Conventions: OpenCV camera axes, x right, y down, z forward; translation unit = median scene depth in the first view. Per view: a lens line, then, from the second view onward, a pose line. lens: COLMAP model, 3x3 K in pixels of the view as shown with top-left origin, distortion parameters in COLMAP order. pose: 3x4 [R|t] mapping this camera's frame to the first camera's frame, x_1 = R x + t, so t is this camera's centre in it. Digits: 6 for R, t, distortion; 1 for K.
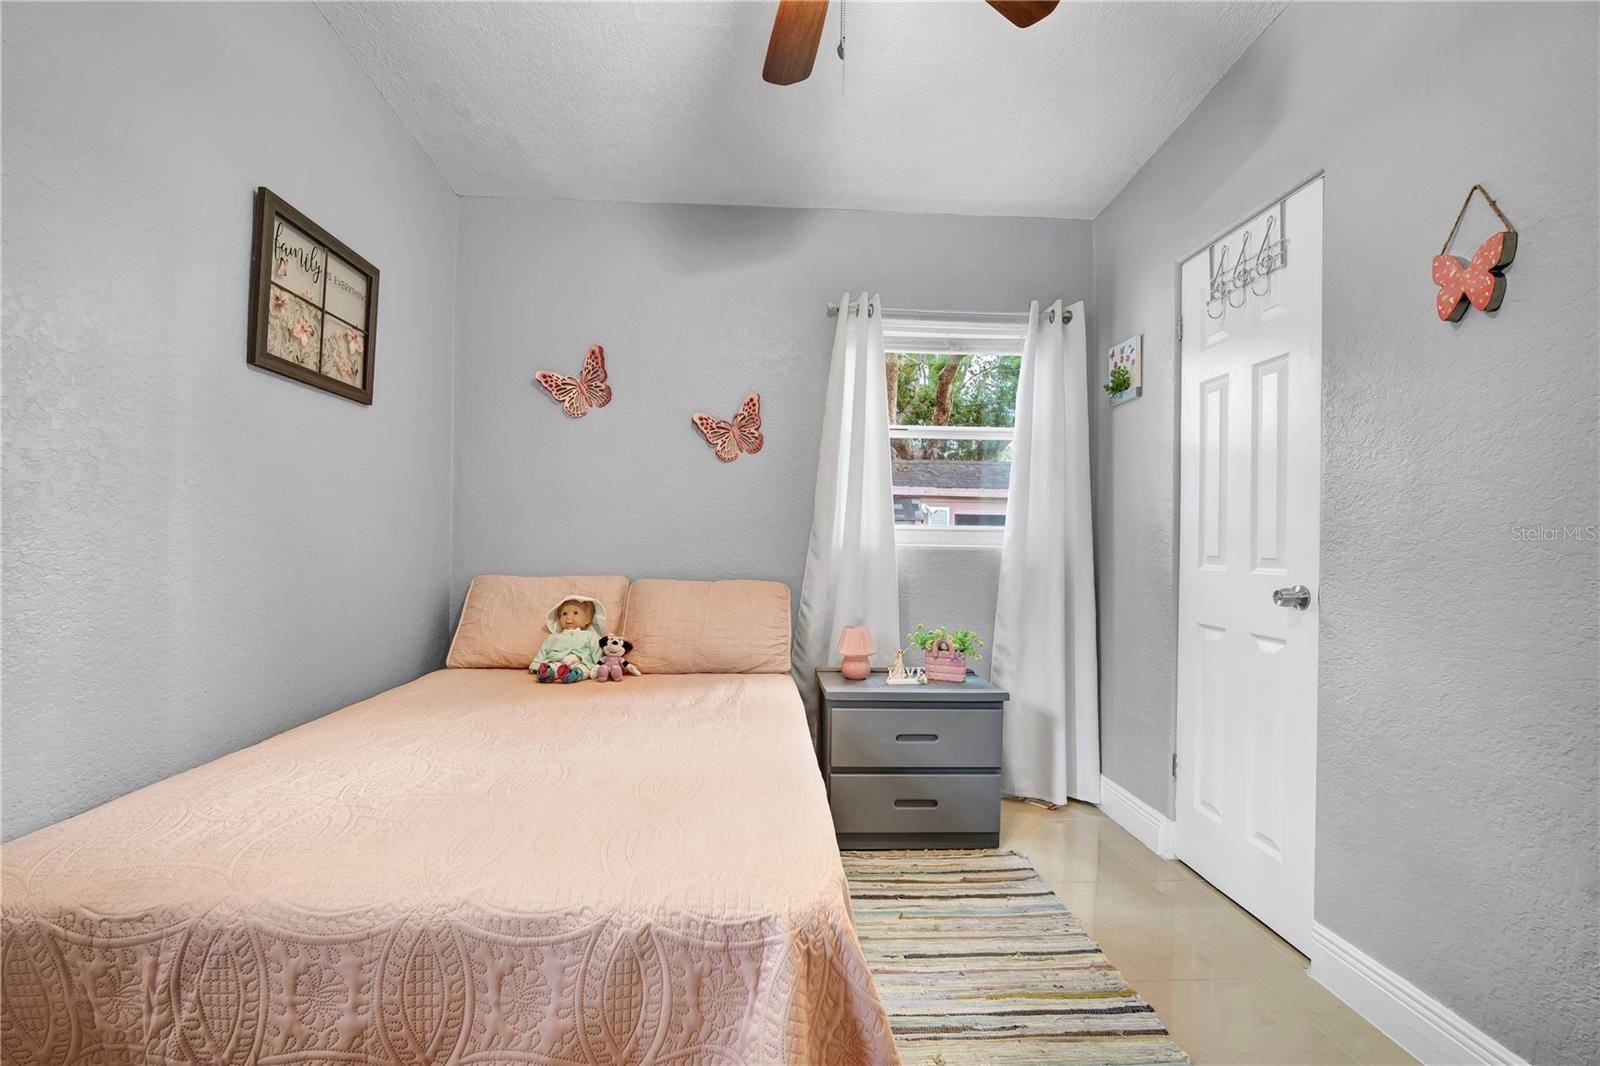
lens RADIAL K [[710.8, 0, 790.9], [0, 710.8, 538.7], [0, 0, 1]] dist [-0.012755, 0.000131]
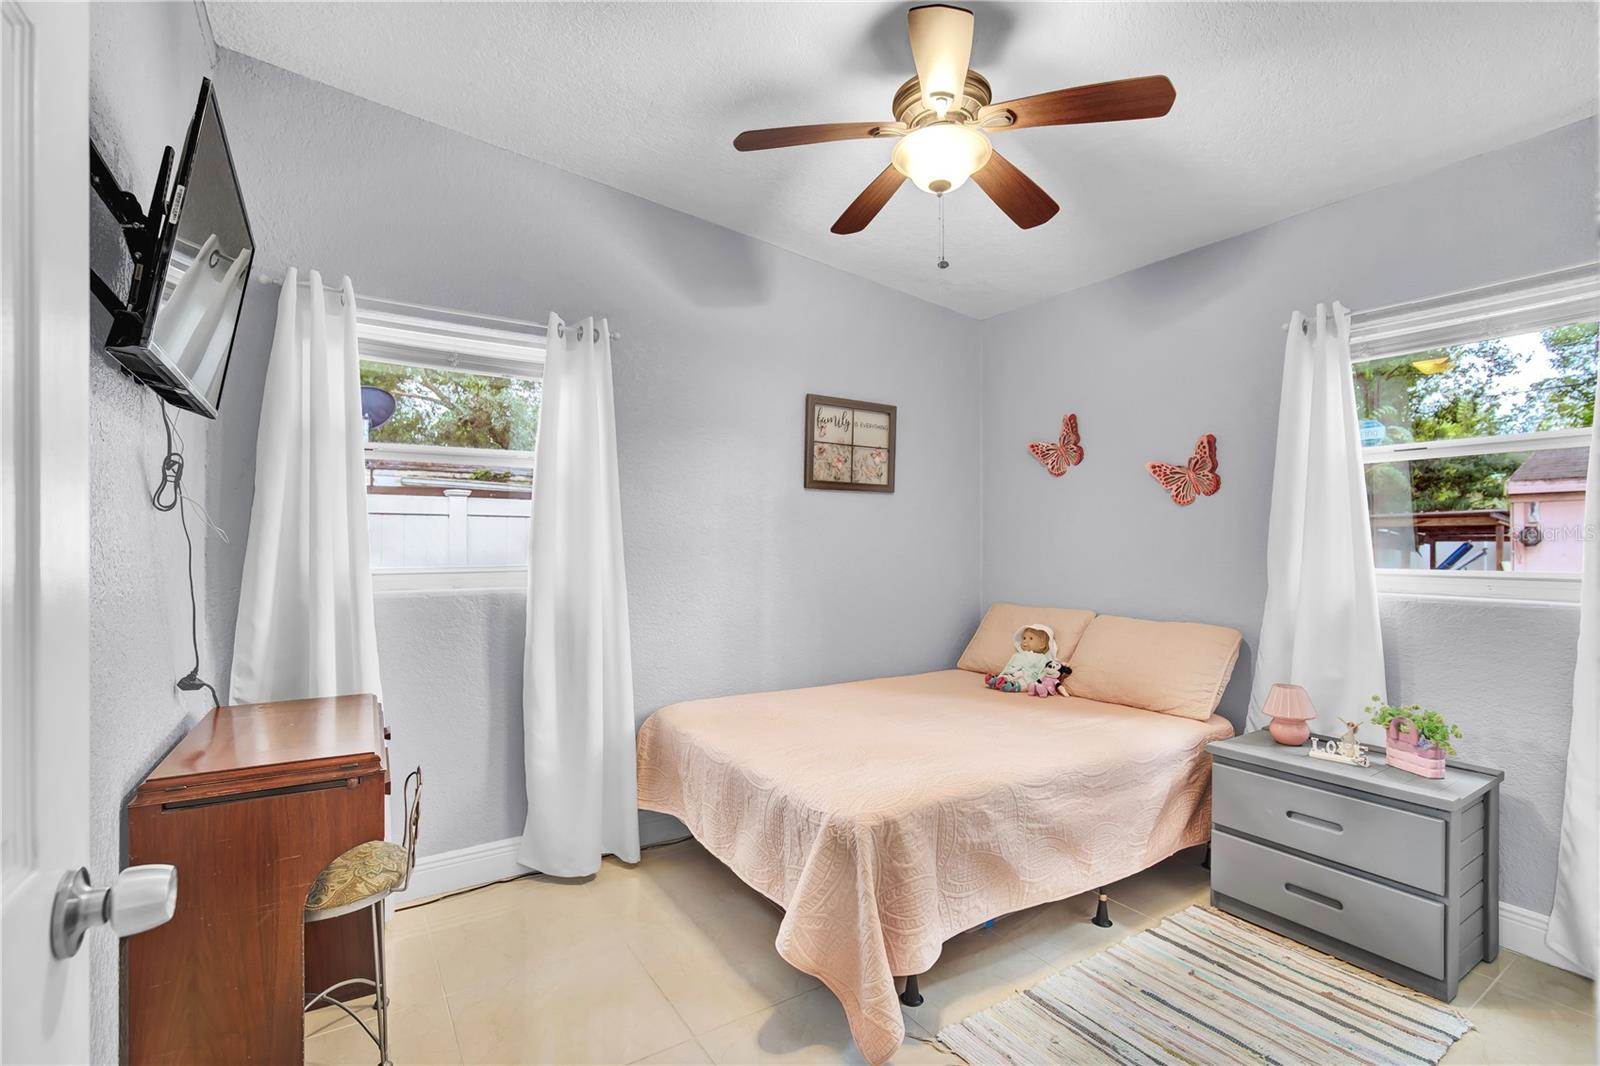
lens RADIAL K [[722.5, 0, 788.7], [0, 722.5, 539.0], [0, 0, 1]] dist [-0.009304, 0.001201]
pose [[0.497703, -0.016578, -0.867189, 0.646875], [0.006647, 0.999861, -0.015299, -0.059580], [0.867322, 0.001850, 0.497744, -0.002958]]
